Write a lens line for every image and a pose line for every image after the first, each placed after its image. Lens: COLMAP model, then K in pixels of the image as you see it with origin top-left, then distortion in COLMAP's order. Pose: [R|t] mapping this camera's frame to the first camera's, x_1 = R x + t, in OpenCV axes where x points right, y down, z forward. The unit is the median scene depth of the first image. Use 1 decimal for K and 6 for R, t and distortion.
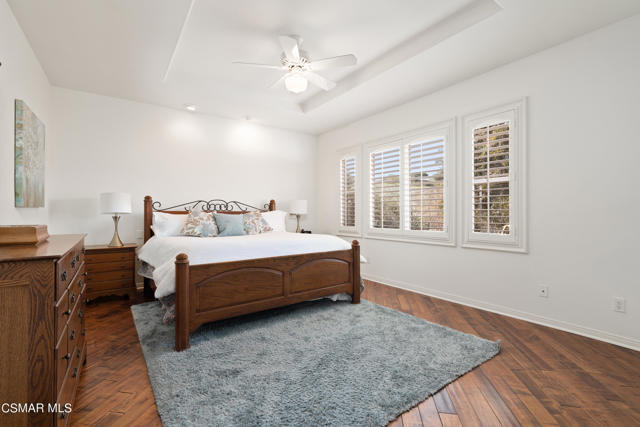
lens RADIAL K [[292.6, 0, 319.6], [0, 292.6, 211.8], [0, 0, 1]] dist [-0.002126, -0.001107]
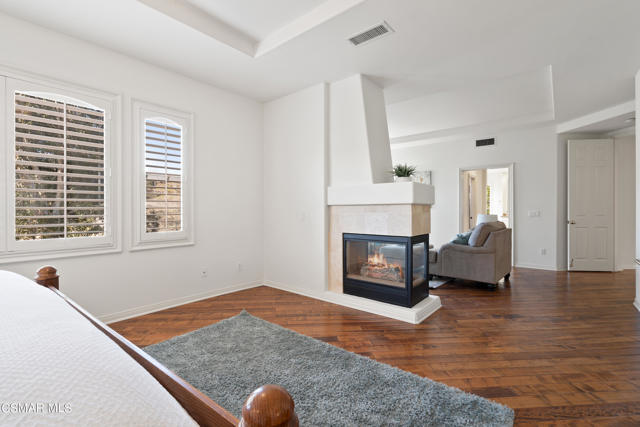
lens RADIAL K [[292.6, 0, 319.9], [0, 292.6, 210.9], [0, 0, 1]] dist [-0.002126, -0.001107]
pose [[-0.259547, -0.002901, 0.965726, -0.519189], [0.004671, 0.999980, 0.004260, 0.002957], [-0.965719, 0.005617, -0.259528, 0.747040]]
